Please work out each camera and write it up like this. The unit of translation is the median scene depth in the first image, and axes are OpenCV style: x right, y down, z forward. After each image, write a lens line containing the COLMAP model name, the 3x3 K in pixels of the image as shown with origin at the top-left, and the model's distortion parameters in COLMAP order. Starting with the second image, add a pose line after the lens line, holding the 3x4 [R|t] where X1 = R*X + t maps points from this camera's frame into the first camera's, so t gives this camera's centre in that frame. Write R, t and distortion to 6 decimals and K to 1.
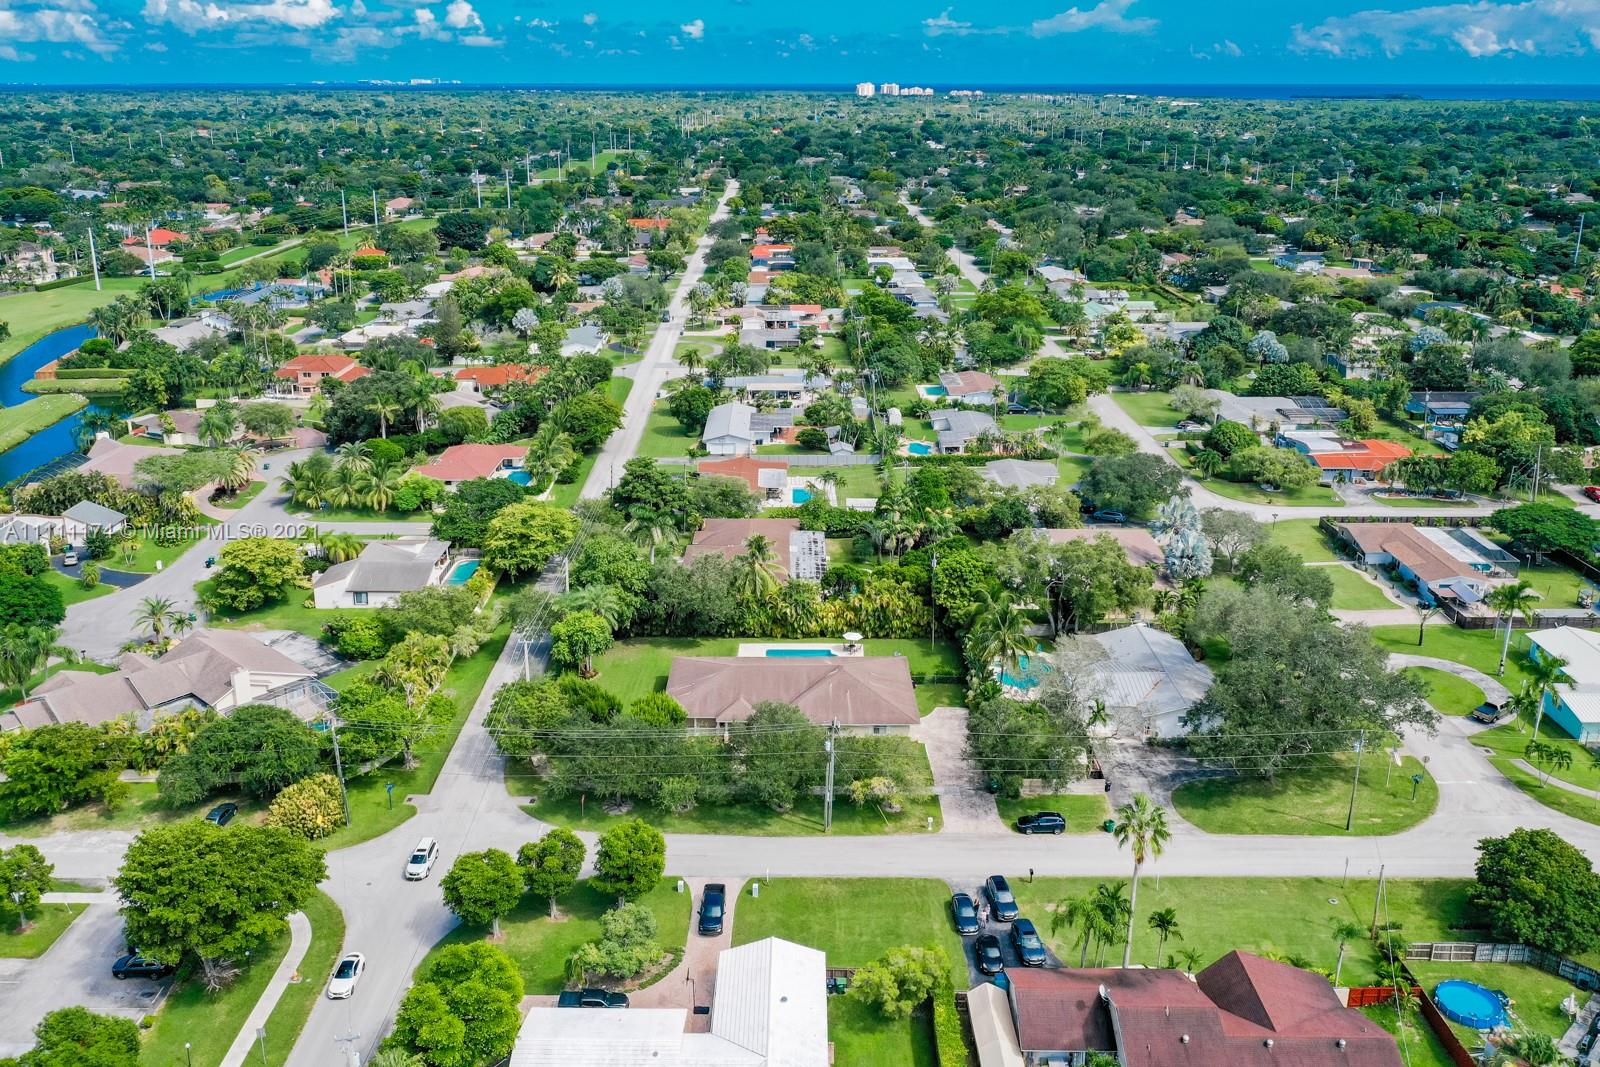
lens RADIAL K [[1288.1, 0, 801.5], [0, 1288.1, 455.2], [0, 0, 1]] dist [0.000657, 0.000537]
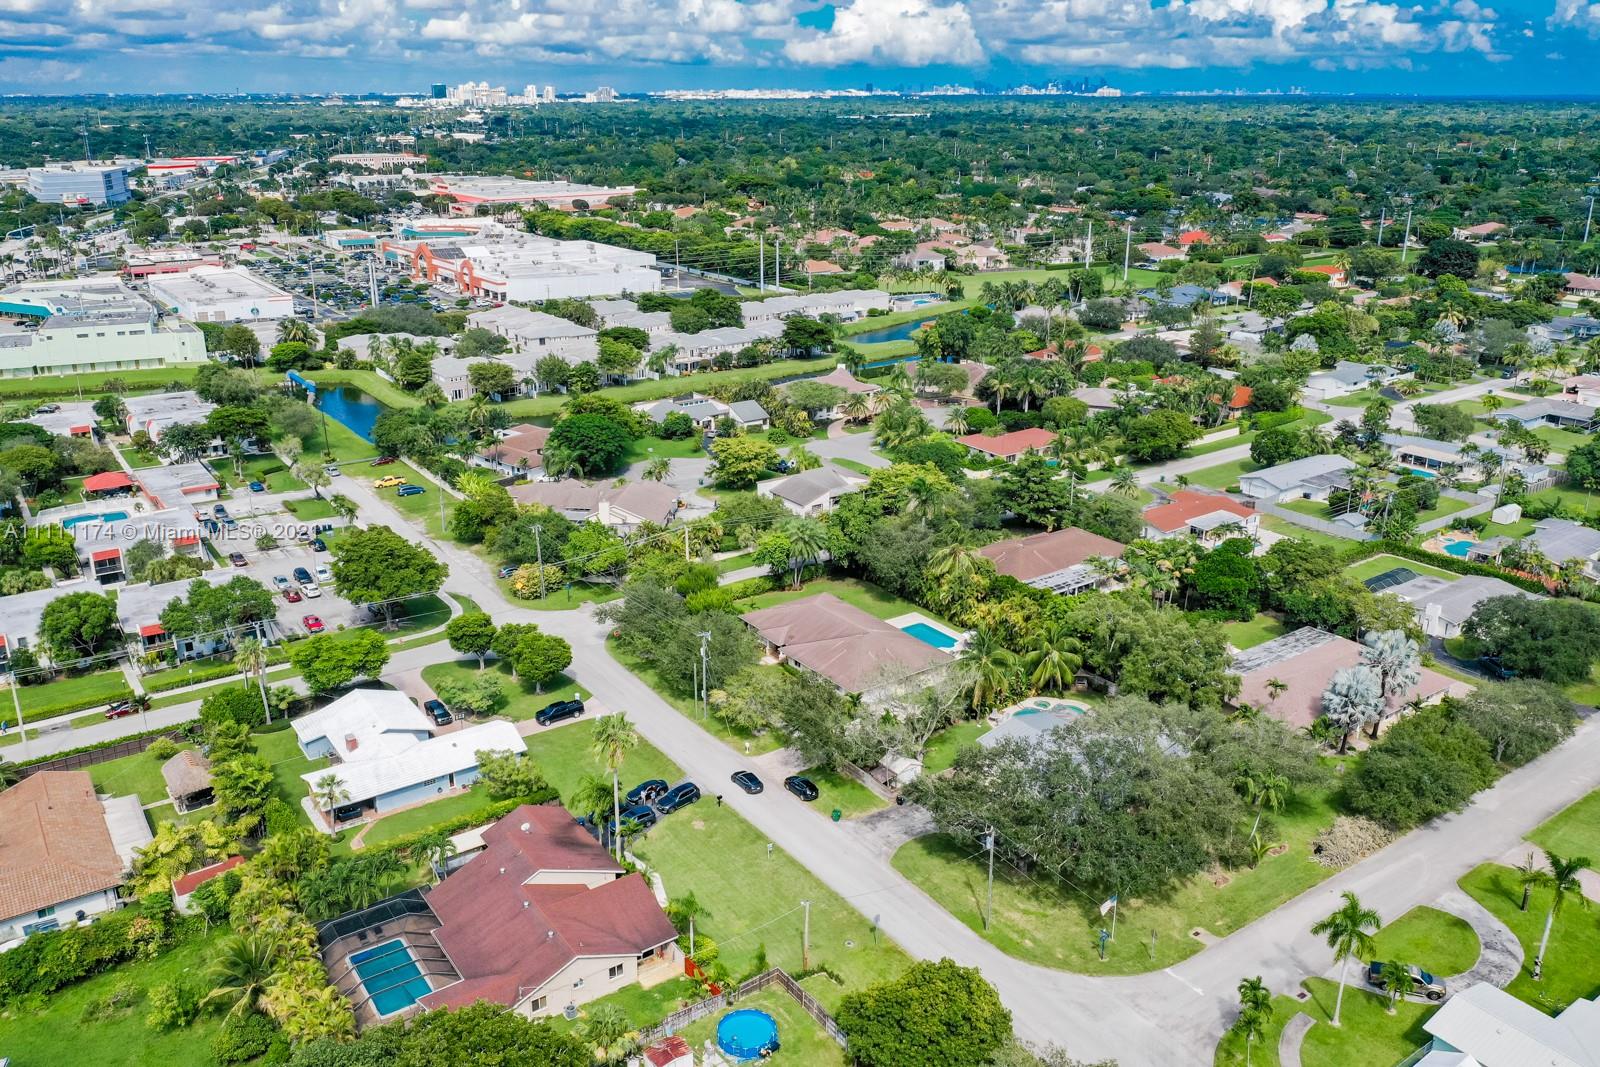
lens RADIAL K [[1273.5, 0, 797.5], [0, 1273.5, 527.1], [0, 0, 1]] dist [-0.007364, 0.004190]
pose [[0.575416, 0.262114, -0.774721, 0.553439], [-0.224548, 0.961483, 0.158521, -0.059634], [0.786432, 0.082746, 0.612109, 0.171411]]
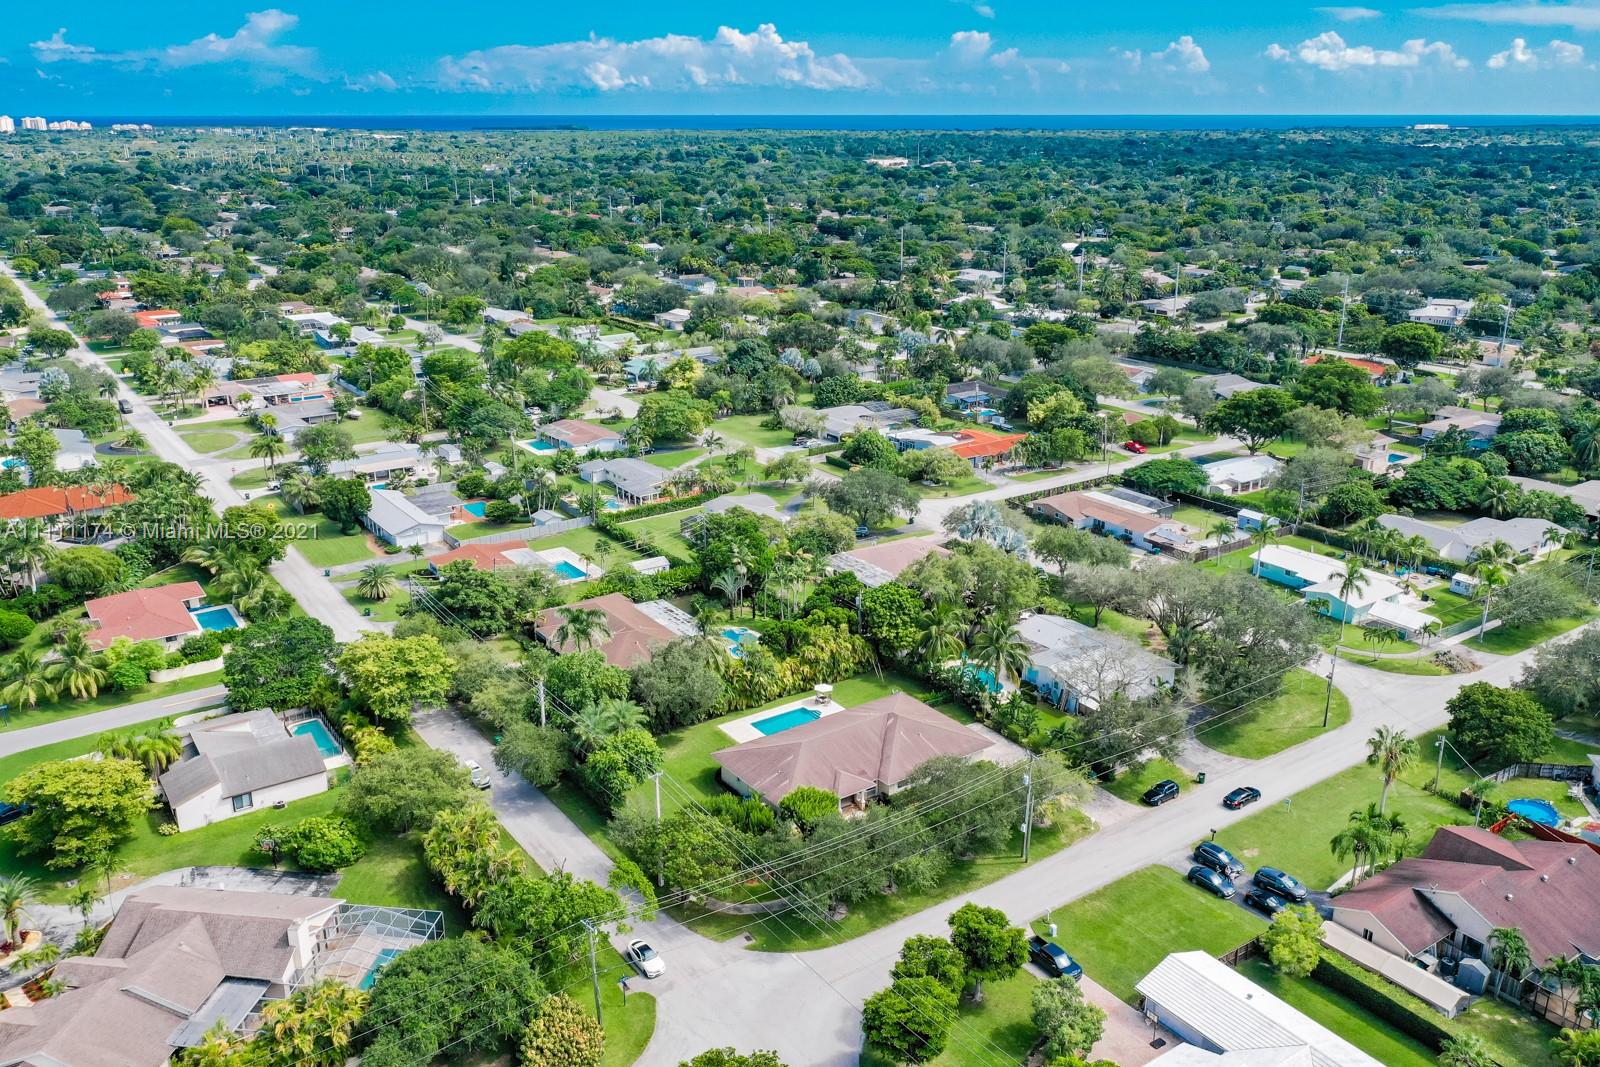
lens RADIAL K [[1273.5, 0, 797.5], [0, 1273.5, 527.1], [0, 0, 1]] dist [-0.007364, 0.004190]
pose [[0.818515, -0.178297, 0.546117, -0.362765], [0.160468, 0.983739, 0.080665, -0.047678], [-0.551619, 0.021609, 0.833816, 0.136657]]
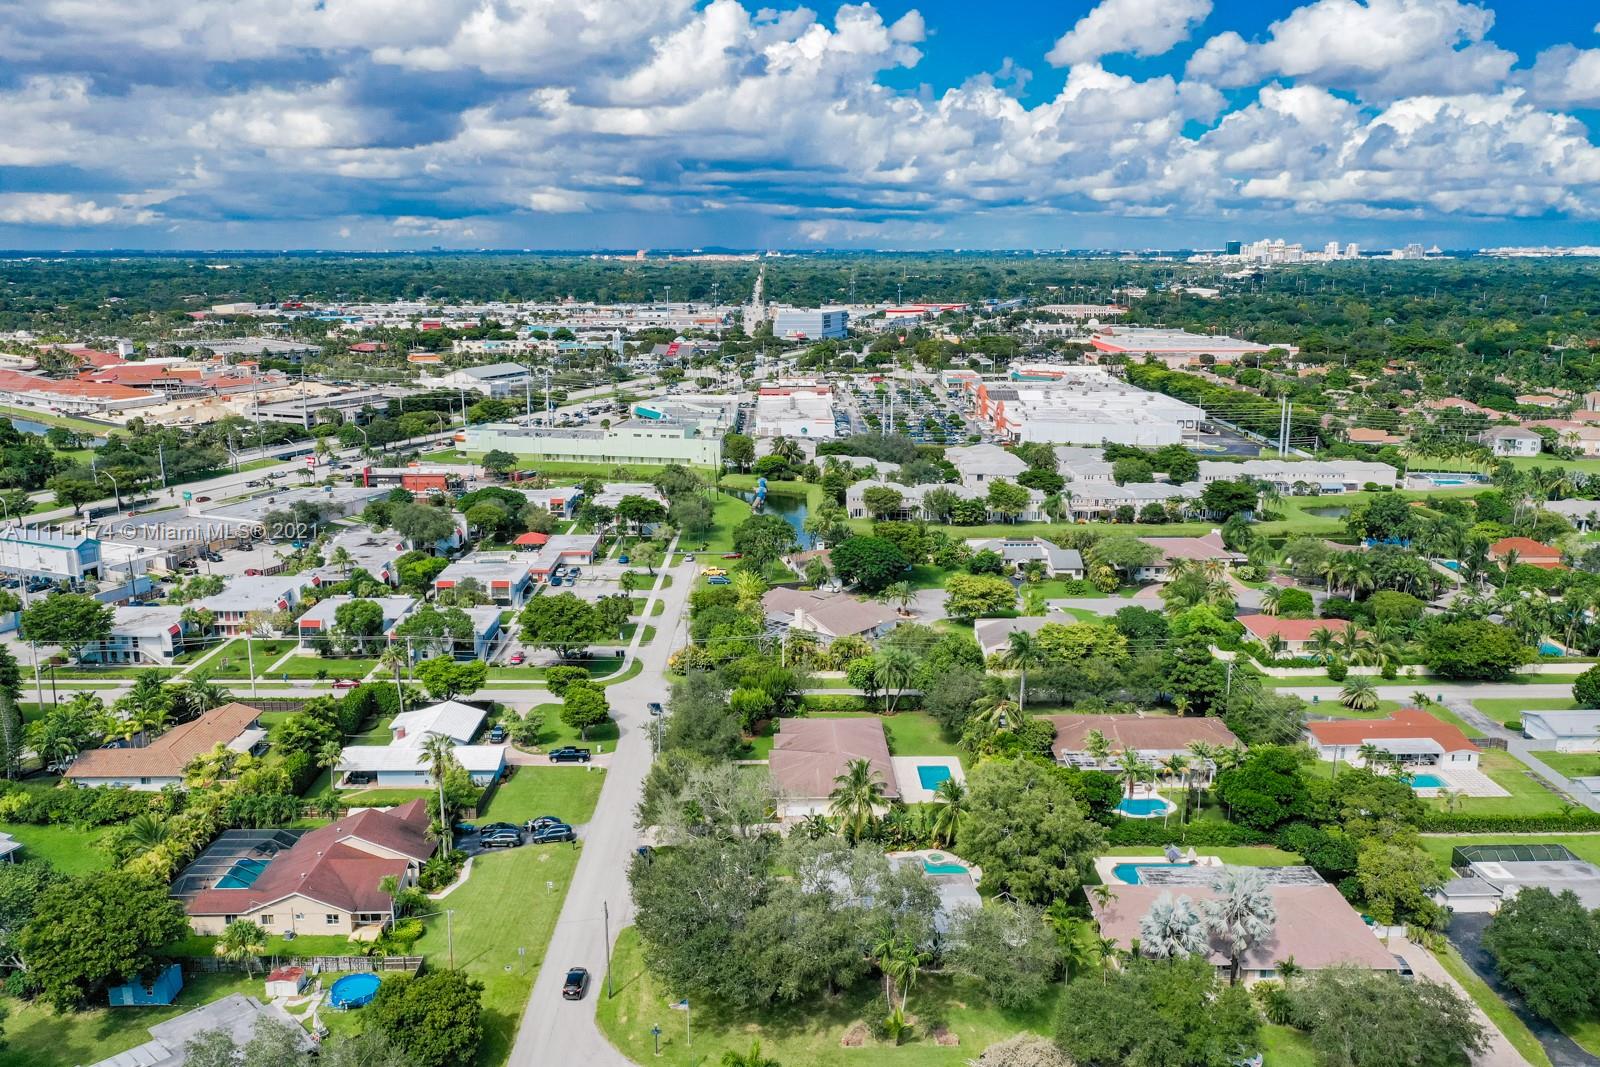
lens RADIAL K [[1273.5, 0, 797.5], [0, 1273.5, 527.1], [0, 0, 1]] dist [-0.007364, 0.004190]
pose [[0.006159, 0.211227, -0.977418, 0.750115], [-0.276272, 0.939752, 0.201347, -0.172189], [0.961060, 0.268793, 0.064144, 0.553592]]
